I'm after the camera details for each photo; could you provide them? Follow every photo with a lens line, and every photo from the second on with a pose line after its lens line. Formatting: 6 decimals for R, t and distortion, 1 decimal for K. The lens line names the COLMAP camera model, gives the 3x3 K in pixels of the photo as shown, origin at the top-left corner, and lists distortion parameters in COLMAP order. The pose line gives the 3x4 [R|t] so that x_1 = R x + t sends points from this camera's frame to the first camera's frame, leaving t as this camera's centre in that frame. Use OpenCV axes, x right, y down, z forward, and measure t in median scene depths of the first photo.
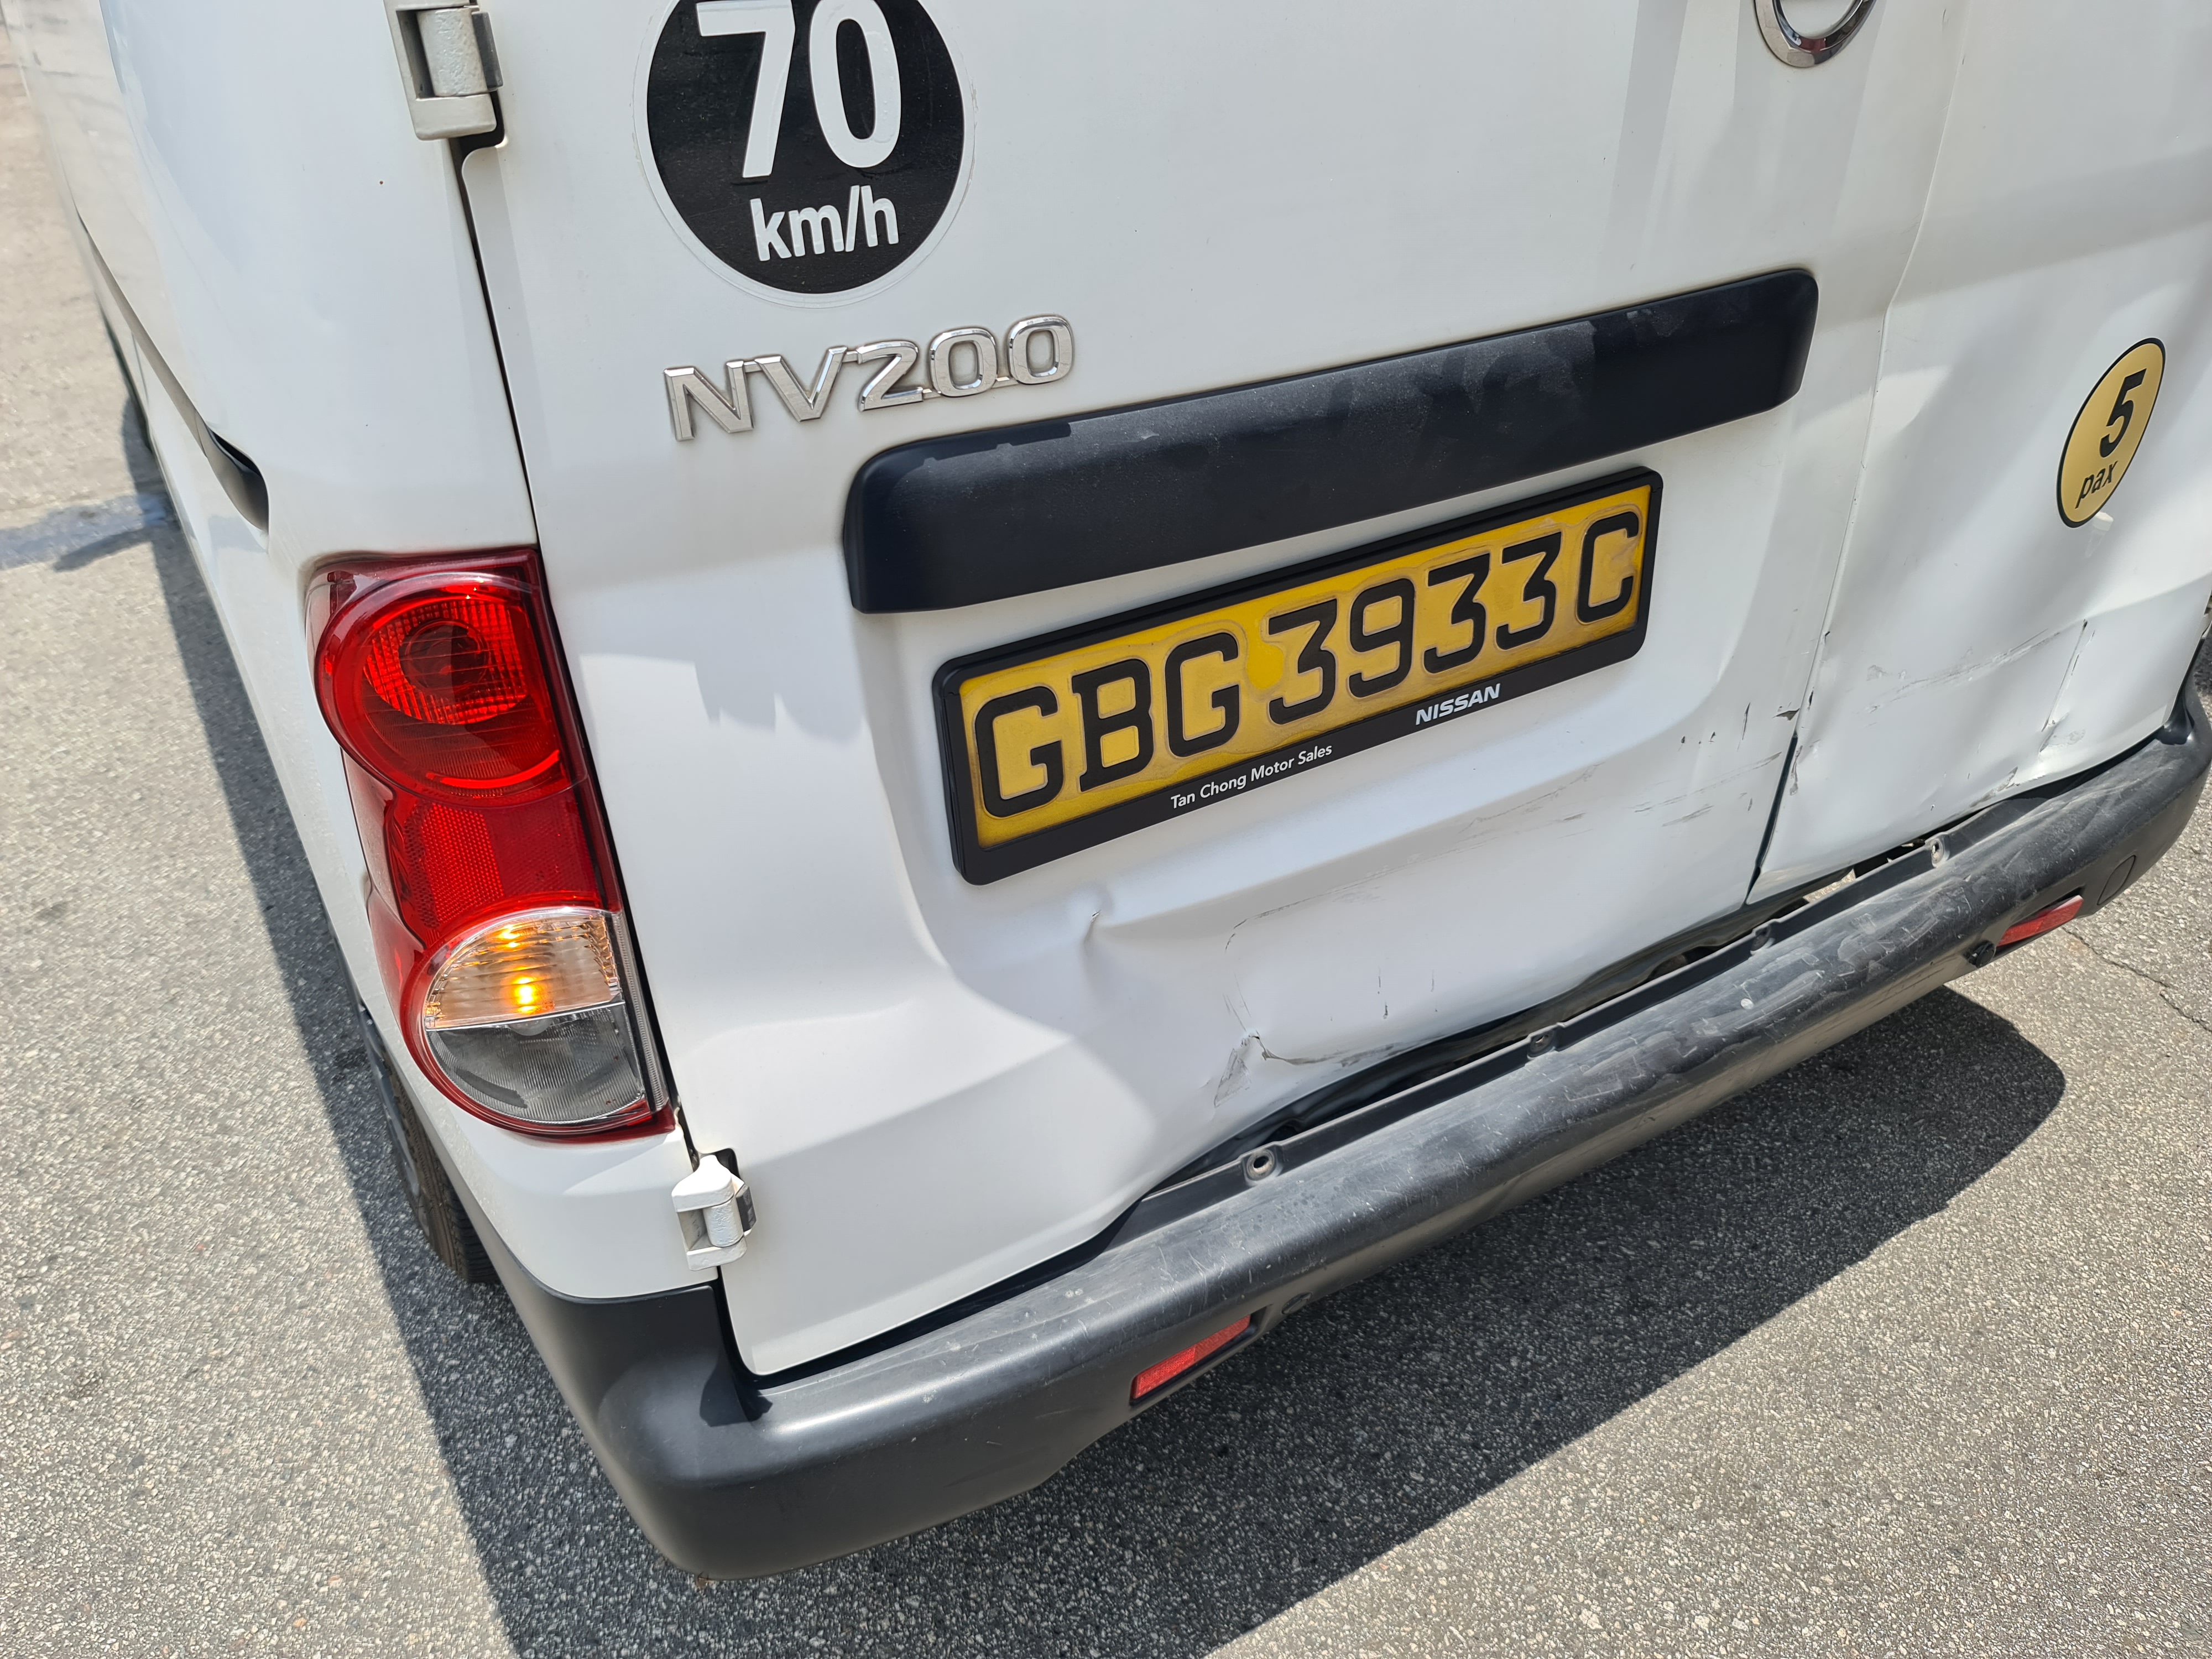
lens RADIAL K [[1641.2, 0, 1104.7], [0, 1641.2, 838.3], [0, 0, 1]] dist [0.073099, -0.072184]
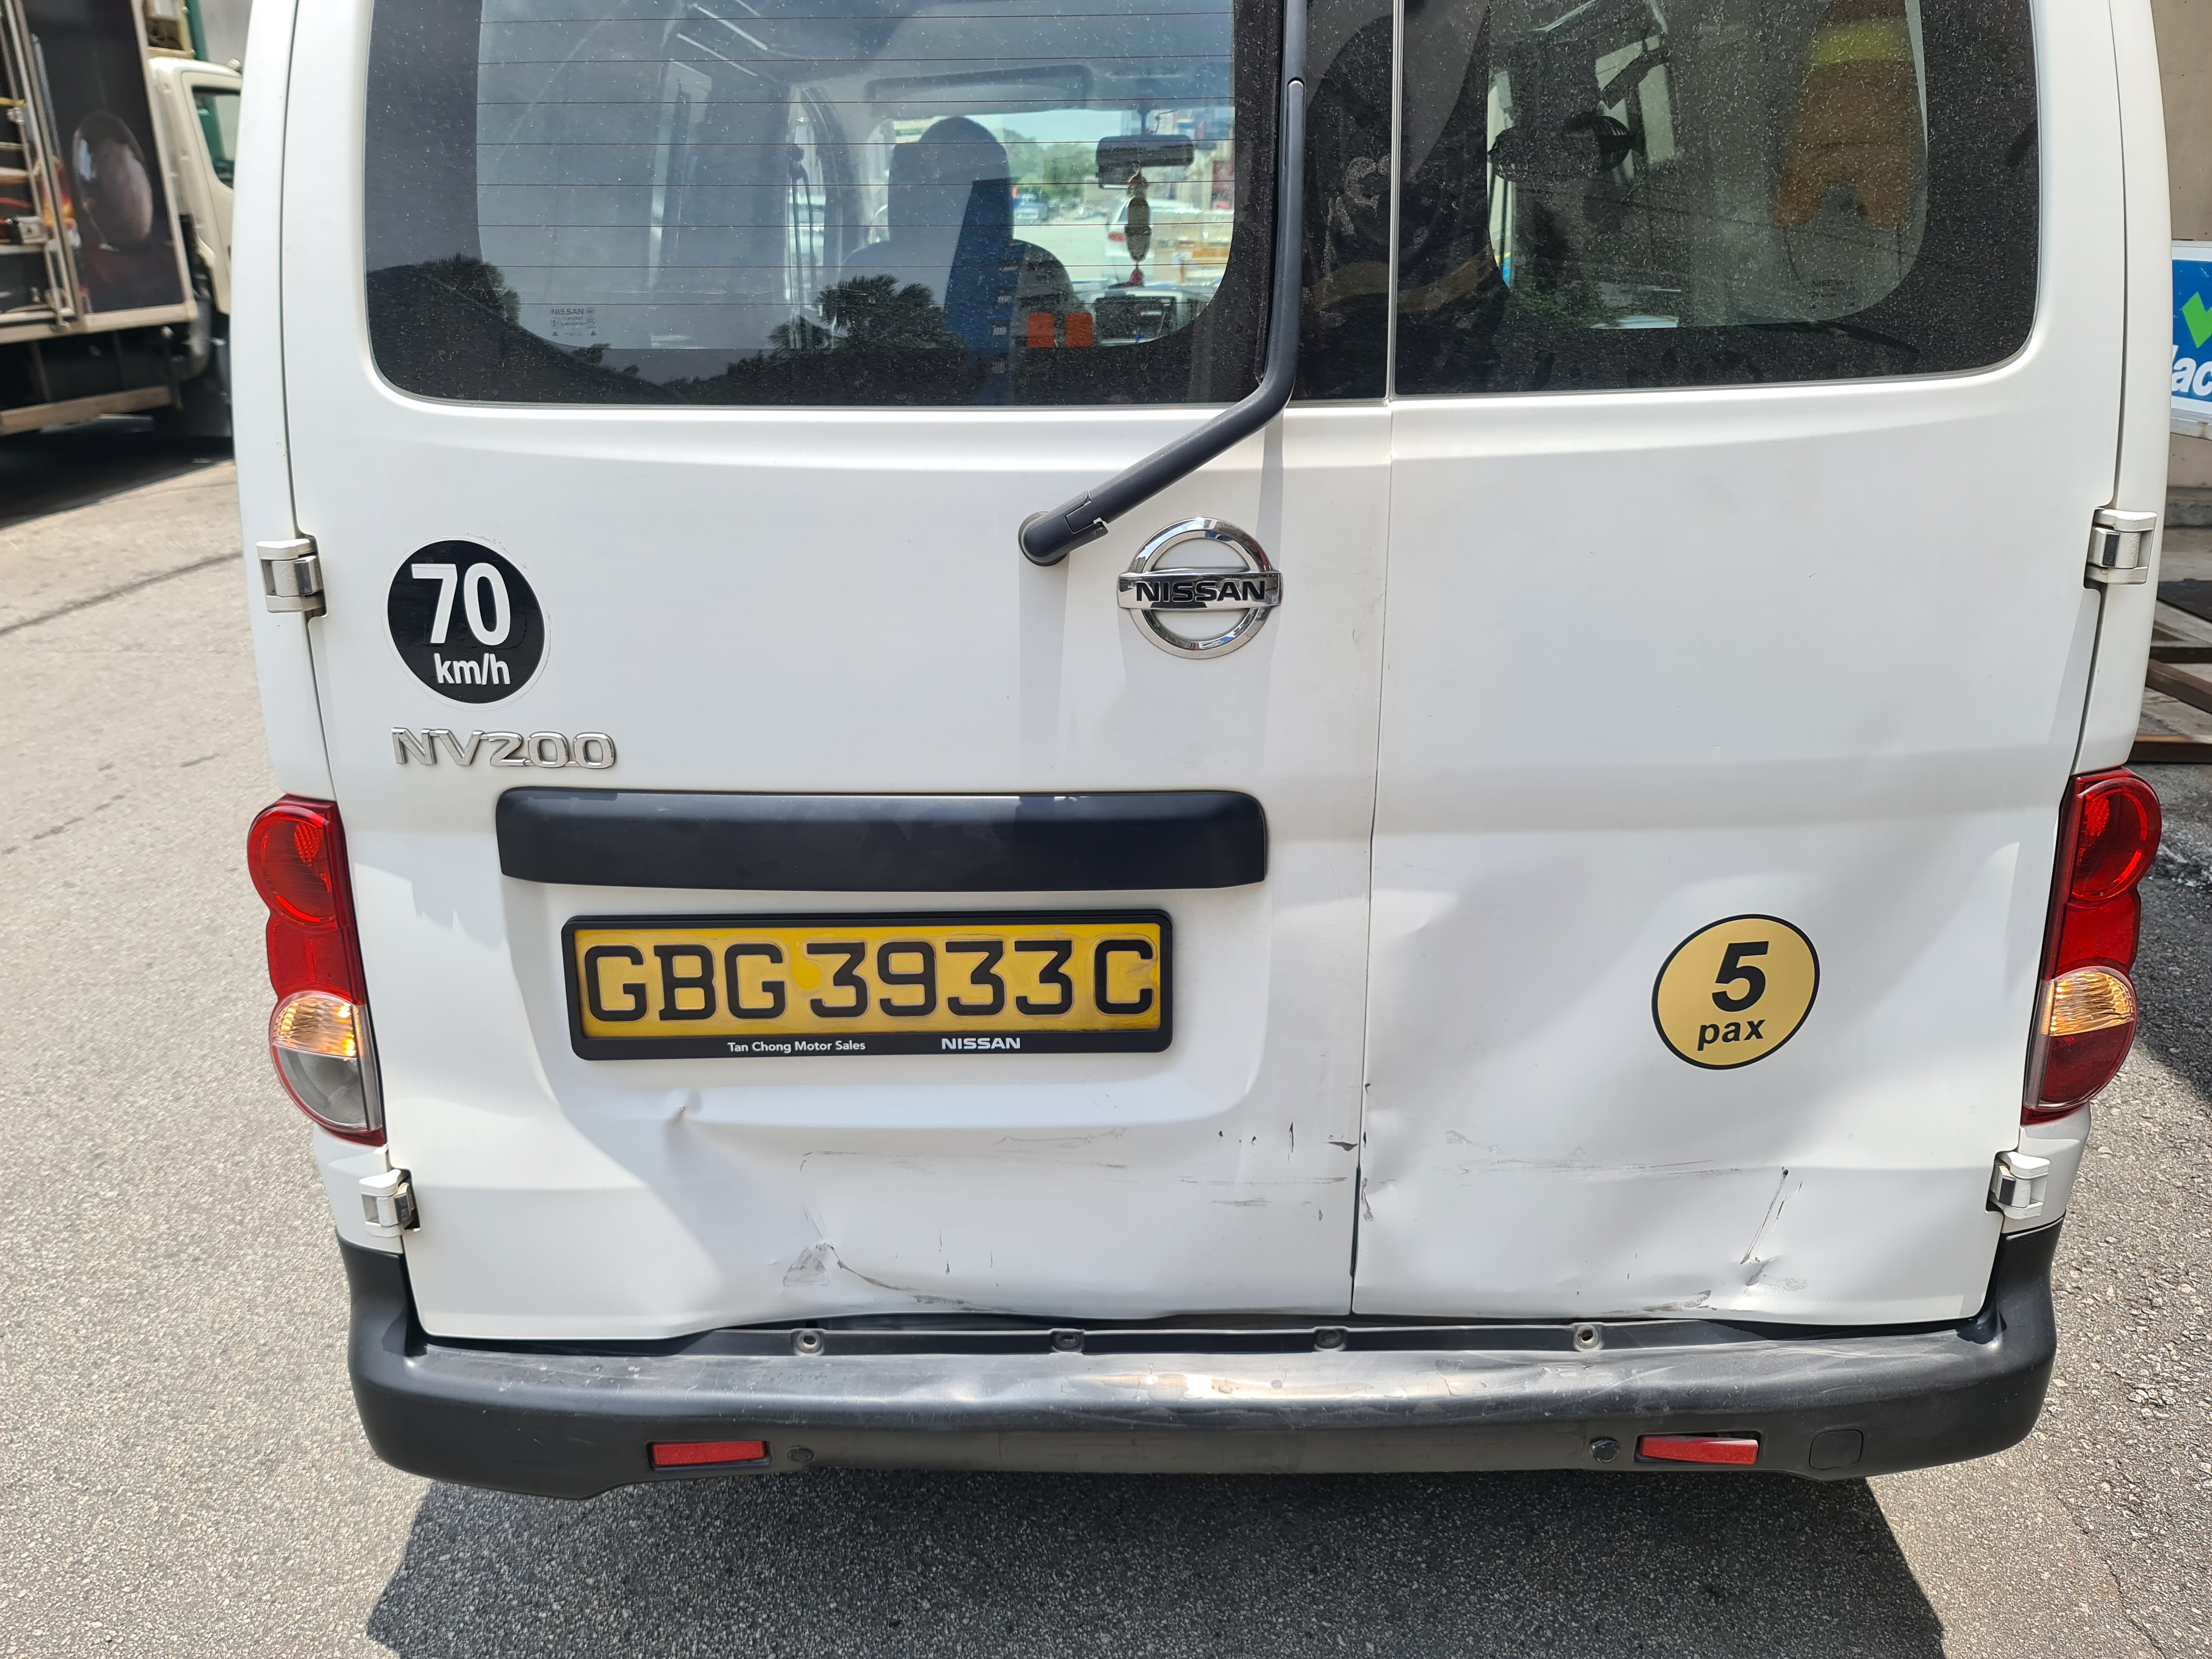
lens RADIAL K [[1641.2, 0, 1110.0], [0, 1641.2, 820.4], [0, 0, 1]] dist [0.073099, -0.072184]
pose [[0.850485, 0.193630, -0.489063, 0.868524], [-0.286045, 0.950533, -0.121099, -0.113780], [0.441422, 0.242887, 0.863801, -0.169505]]
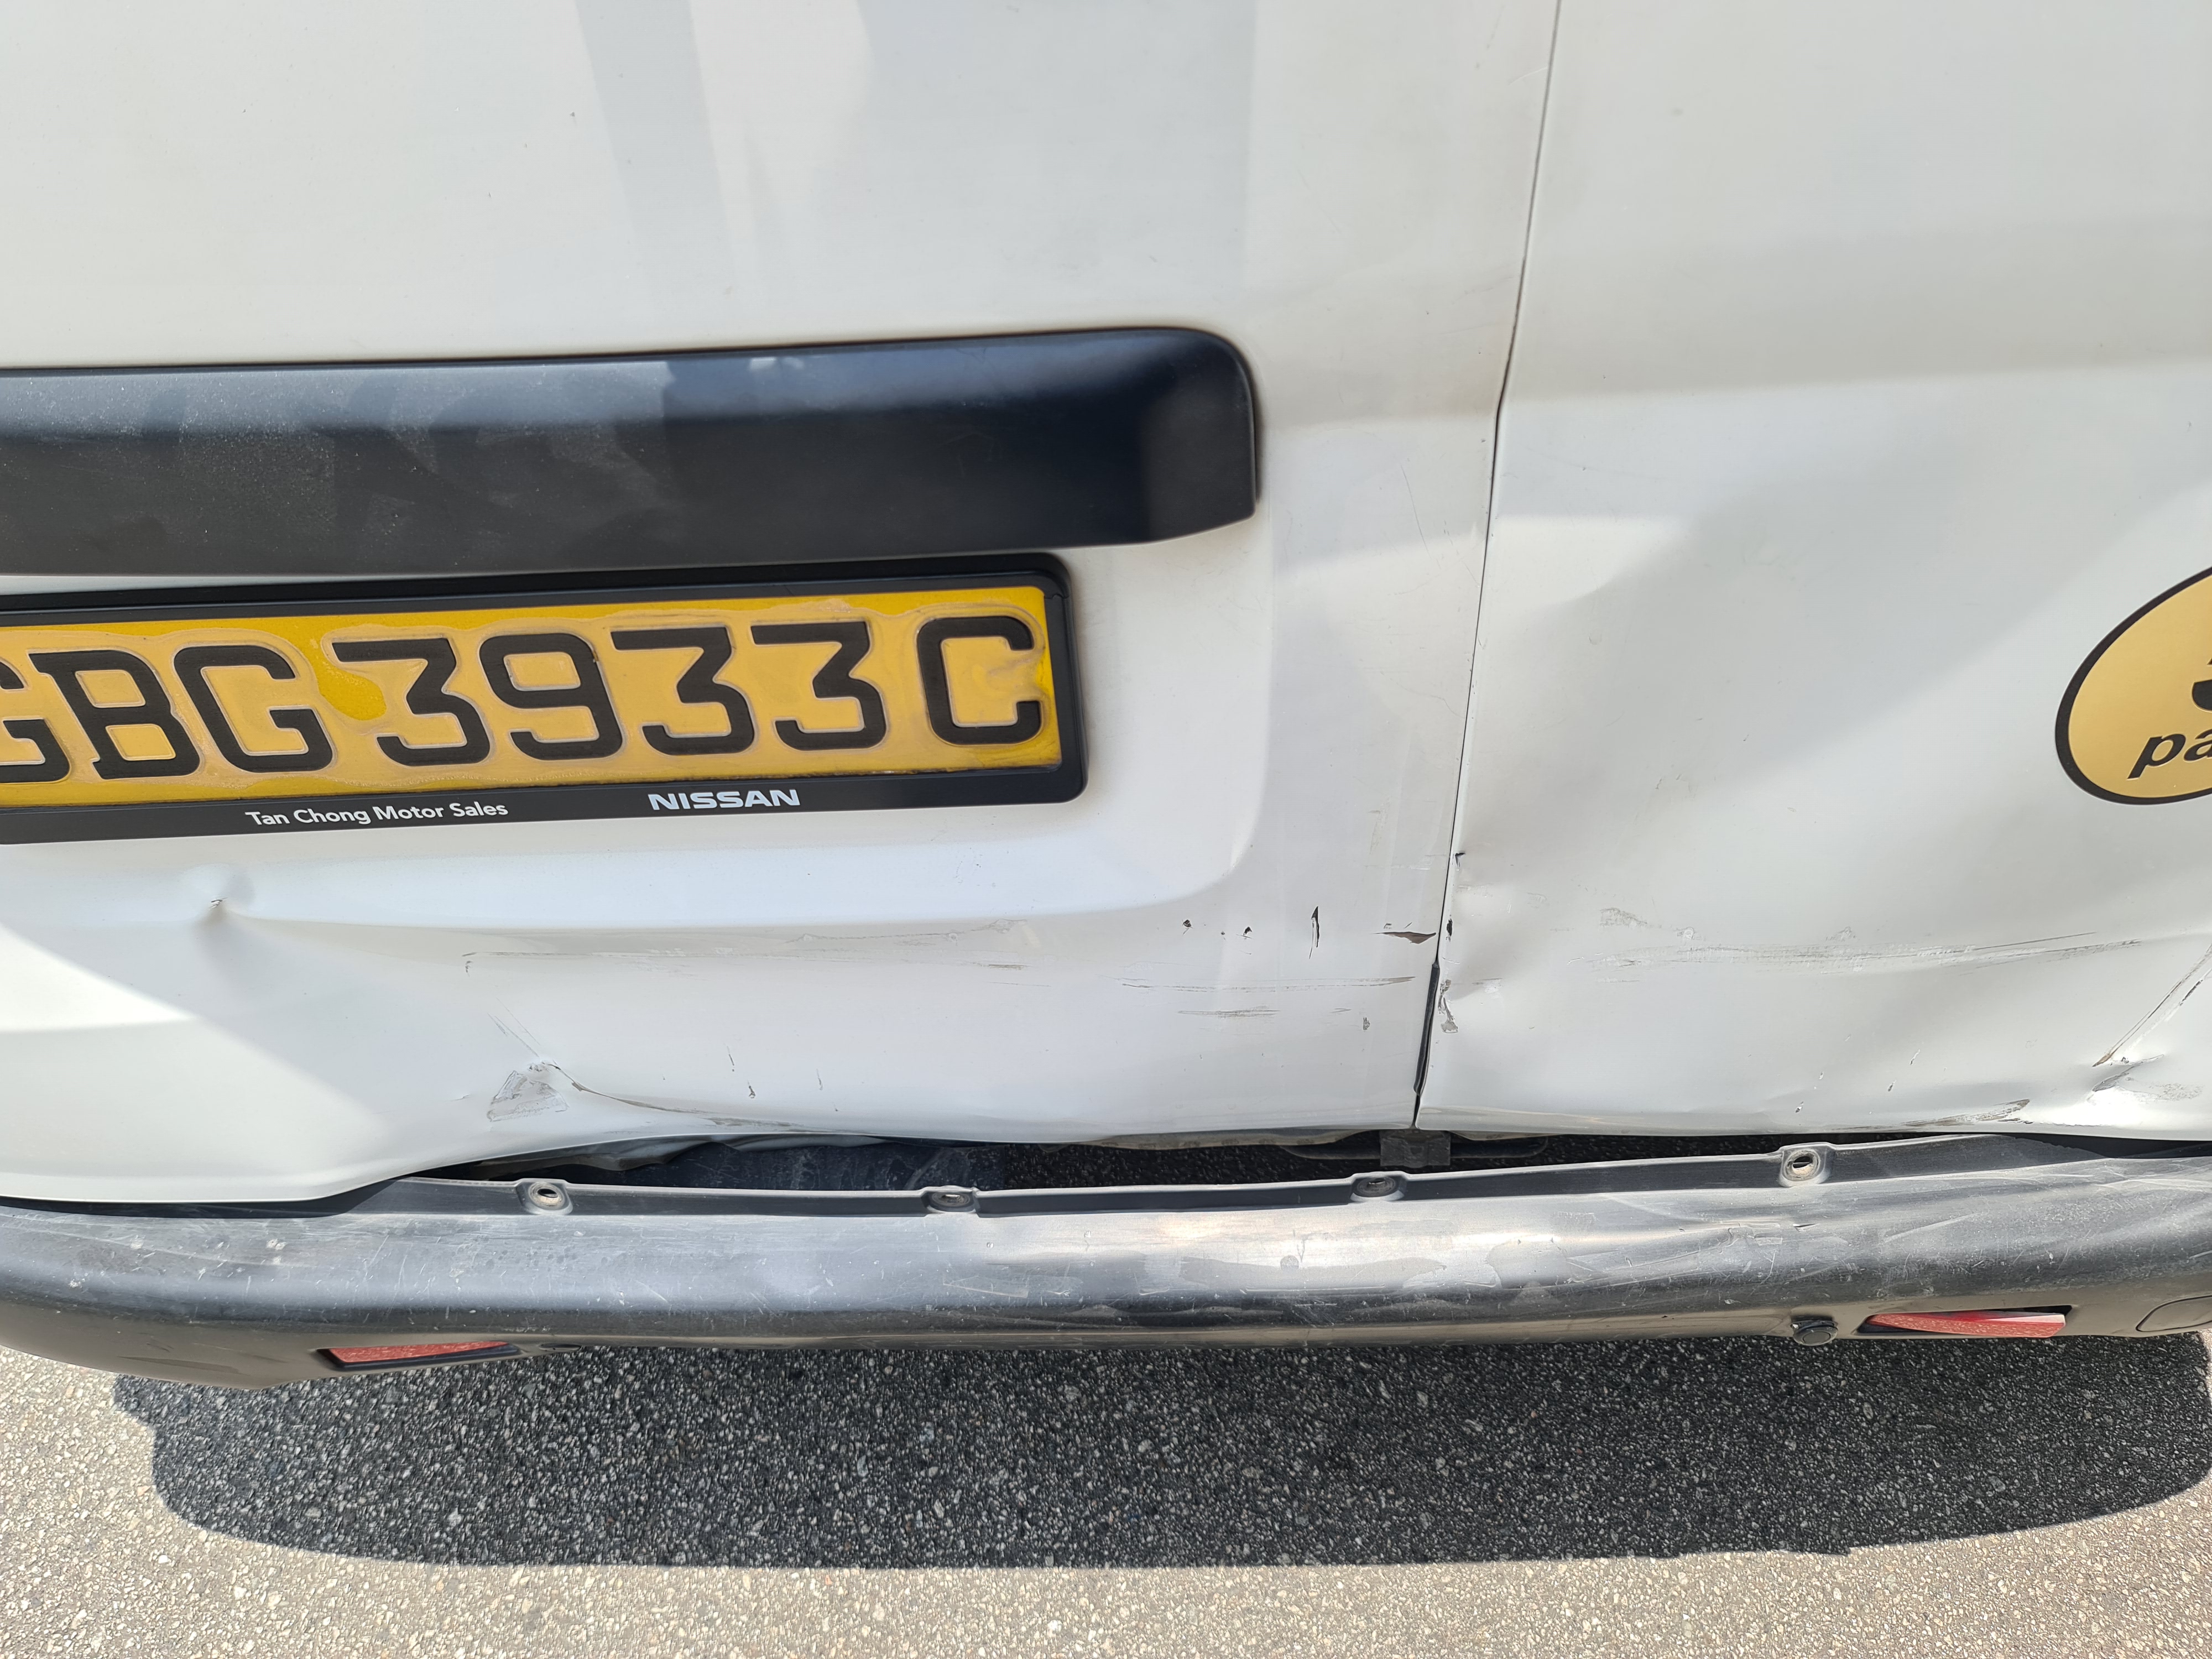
lens RADIAL K [[1641.2, 0, 1119.8], [0, 1641.2, 823.2], [0, 0, 1]] dist [0.073099, -0.072184]
pose [[0.846689, 0.362044, -0.389927, 0.597225], [-0.246865, 0.916464, 0.314884, -0.316315], [0.471355, -0.170350, 0.865335, 0.418458]]
